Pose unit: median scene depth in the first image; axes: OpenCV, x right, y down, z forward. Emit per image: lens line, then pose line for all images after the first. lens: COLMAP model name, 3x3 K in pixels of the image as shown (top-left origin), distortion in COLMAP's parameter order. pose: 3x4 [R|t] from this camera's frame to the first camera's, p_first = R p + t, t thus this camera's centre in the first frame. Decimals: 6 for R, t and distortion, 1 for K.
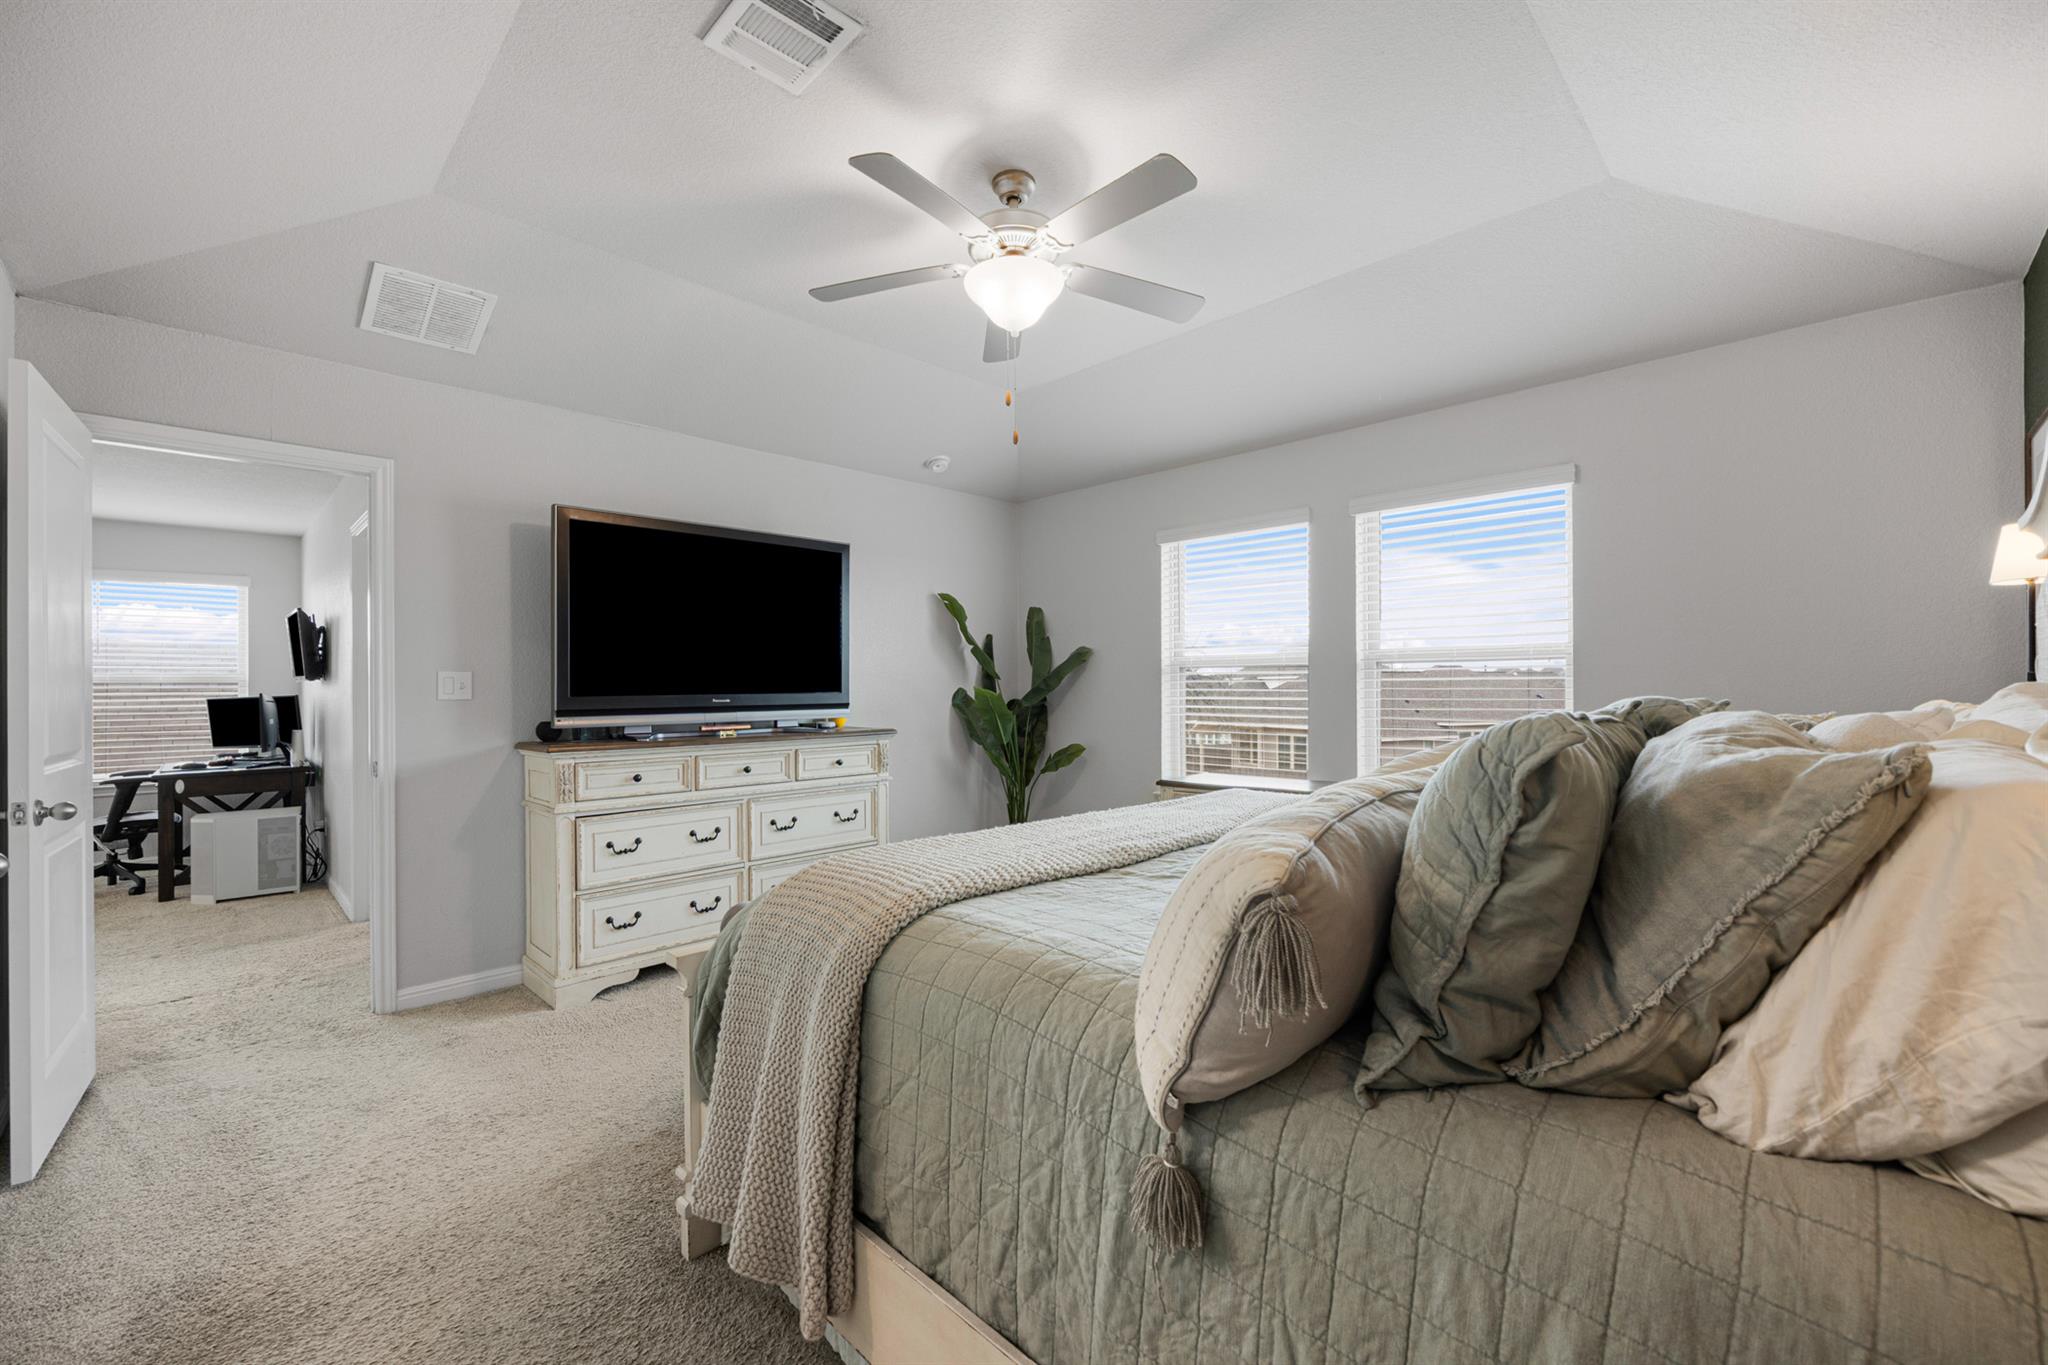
lens RADIAL K [[837.0, 0, 1019.6], [0, 837.0, 688.0], [0, 0, 1]] dist [0.002144, 0.000231]
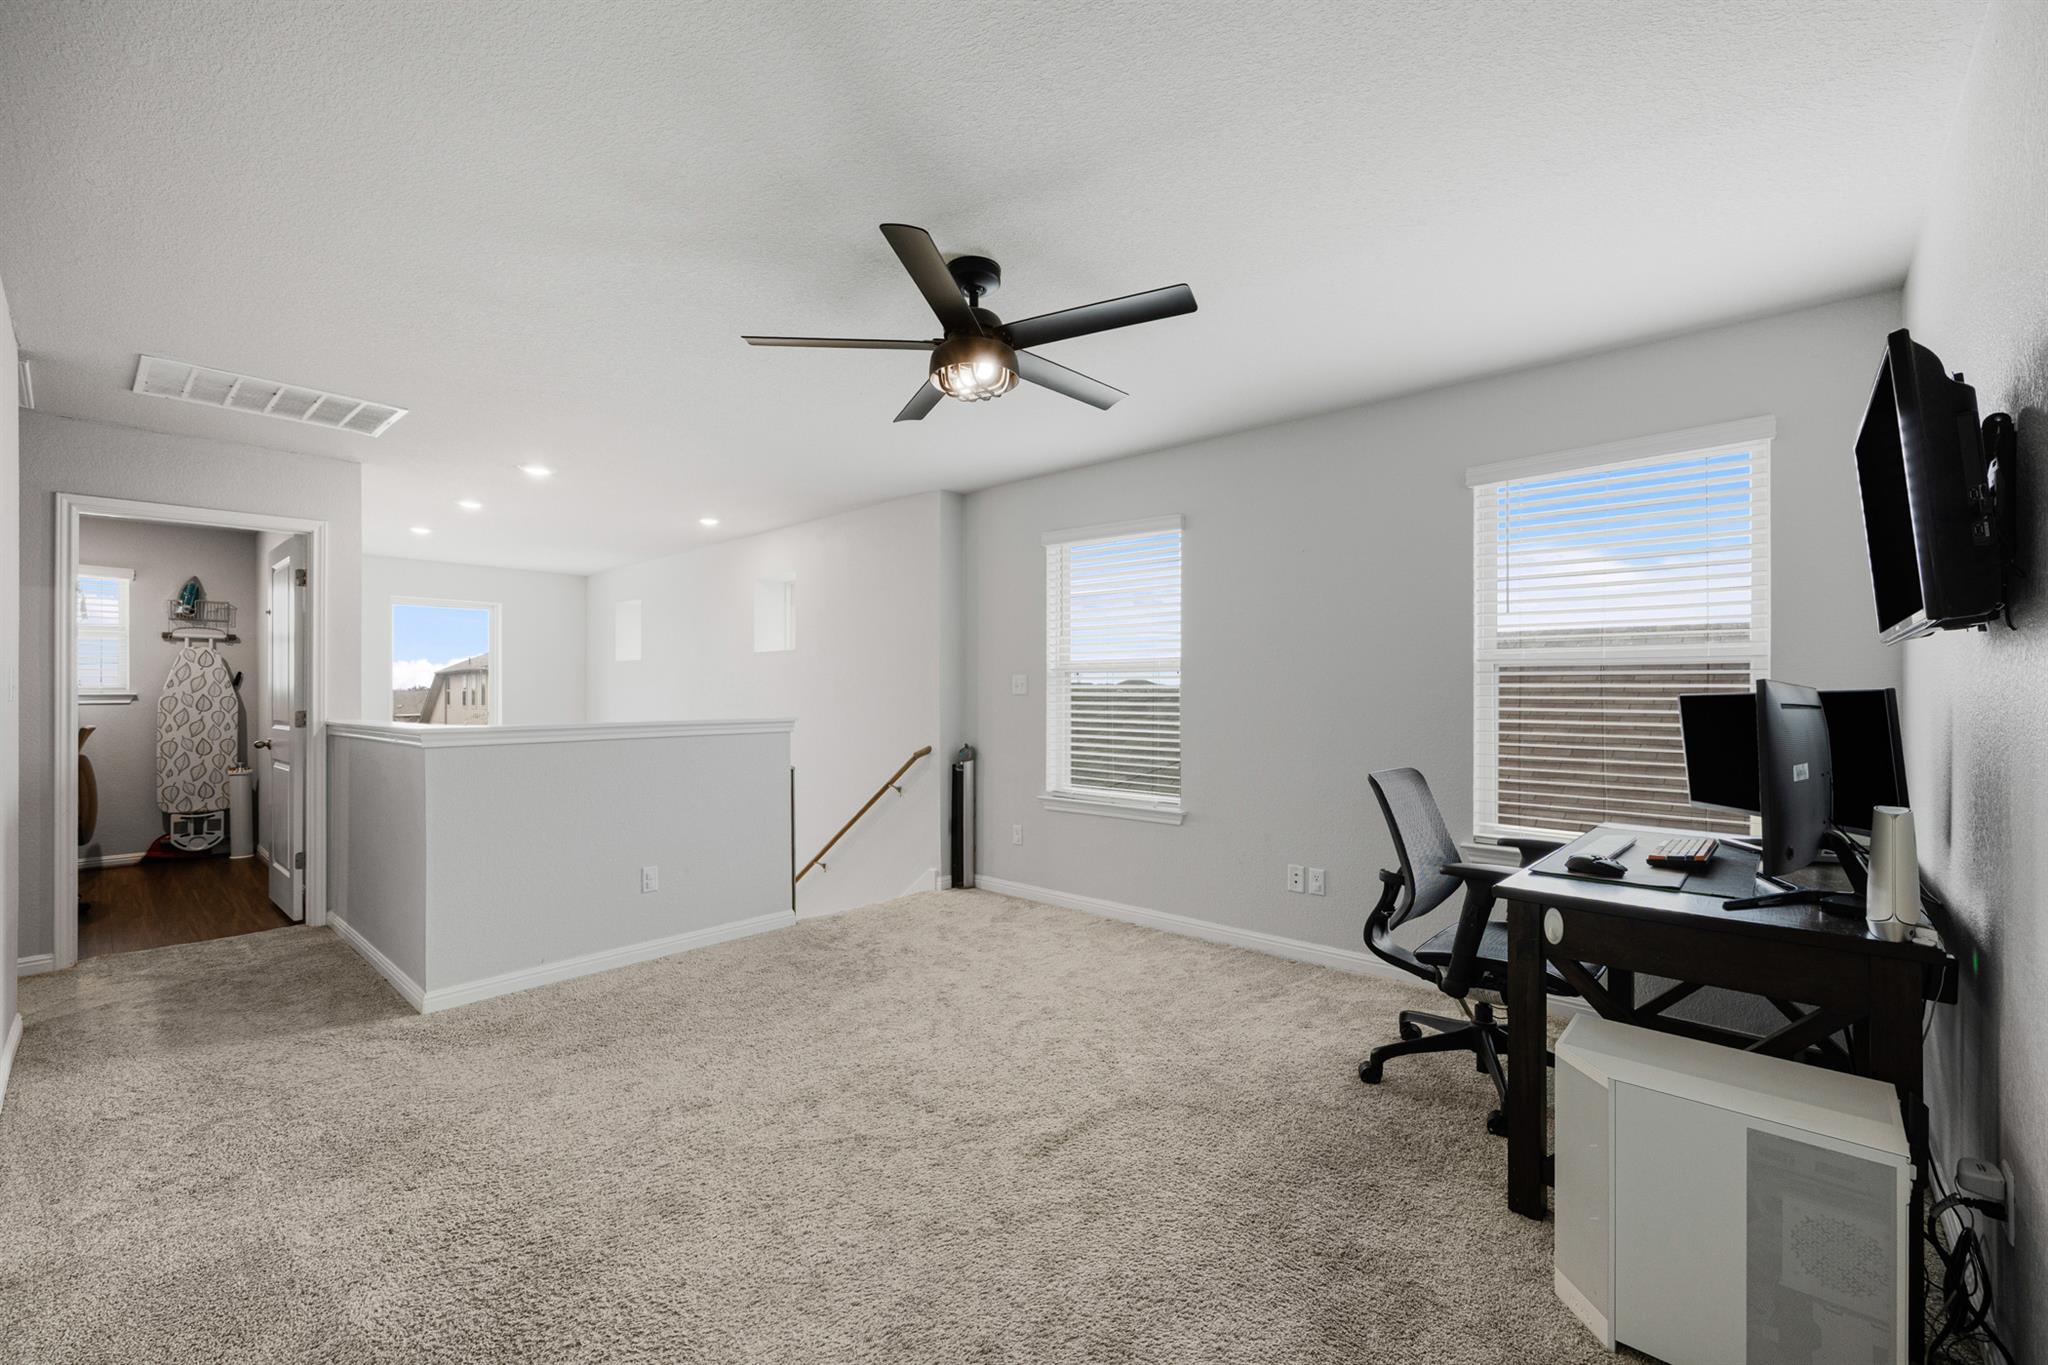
lens RADIAL K [[837.0, 0, 1019.8], [0, 837.0, 688.9], [0, 0, 1]] dist [0.002144, 0.000231]
pose [[0.046753, 0.004755, -0.998895, -0.585138], [0.001914, 0.999986, 0.004849, 0.007281], [0.998905, -0.002138, 0.046743, 0.684178]]
